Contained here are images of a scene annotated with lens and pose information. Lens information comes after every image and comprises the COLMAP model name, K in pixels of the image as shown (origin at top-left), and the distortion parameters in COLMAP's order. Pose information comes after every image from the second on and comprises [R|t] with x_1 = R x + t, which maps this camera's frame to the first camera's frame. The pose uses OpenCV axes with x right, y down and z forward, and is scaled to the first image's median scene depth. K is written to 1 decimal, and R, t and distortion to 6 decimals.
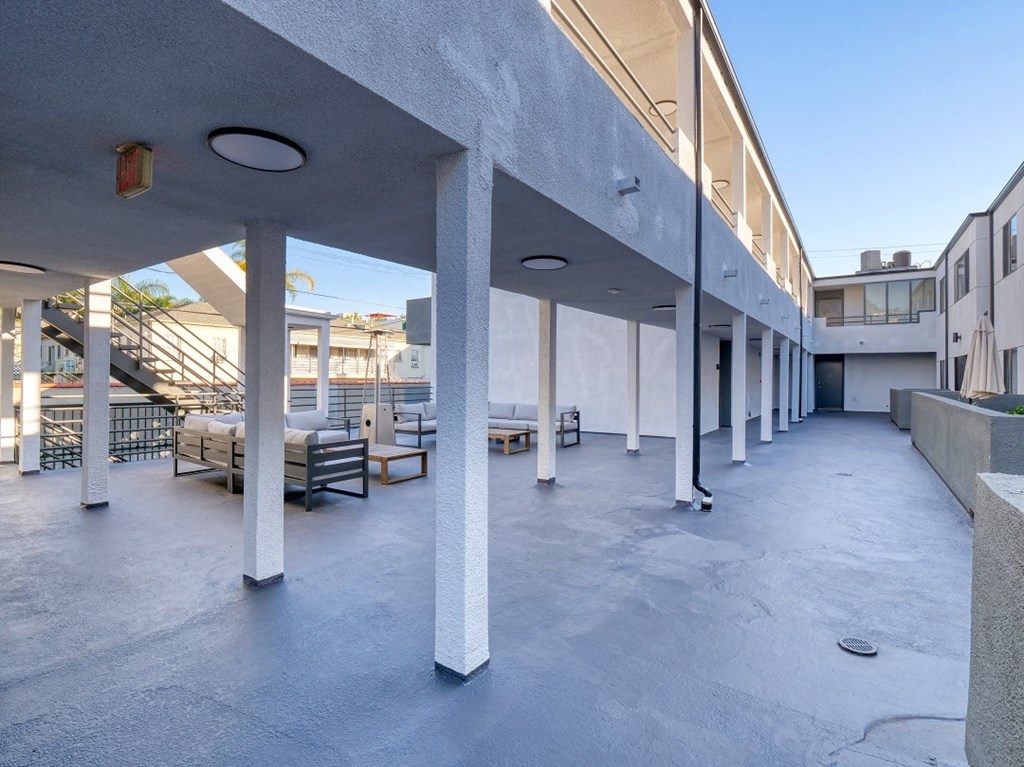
lens RADIAL K [[497.4, 0, 506.7], [0, 497.4, 378.6], [0, 0, 1]] dist [-0.006234, -0.000371]
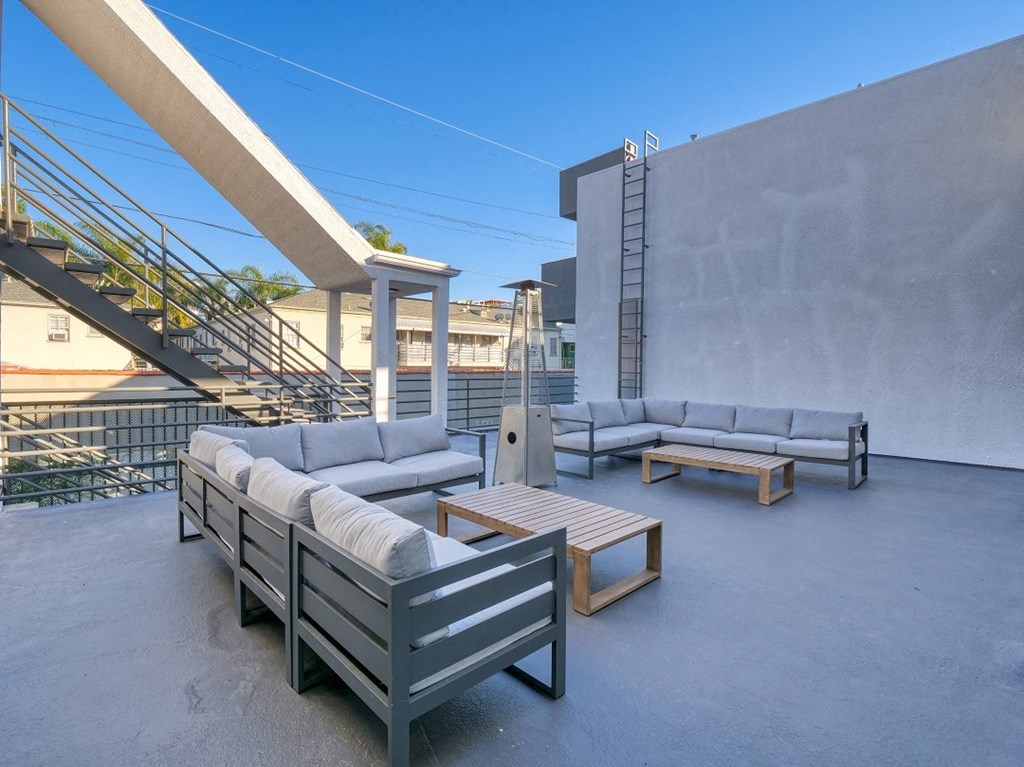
lens RADIAL K [[497.4, 0, 515.7], [0, 497.4, 381.6], [0, 0, 1]] dist [-0.006234, -0.000371]
pose [[0.979977, 0.006725, -0.198996, -0.110330], [-0.001388, 0.999636, 0.026945, 0.004126], [0.199105, -0.026129, 0.979630, 0.295322]]
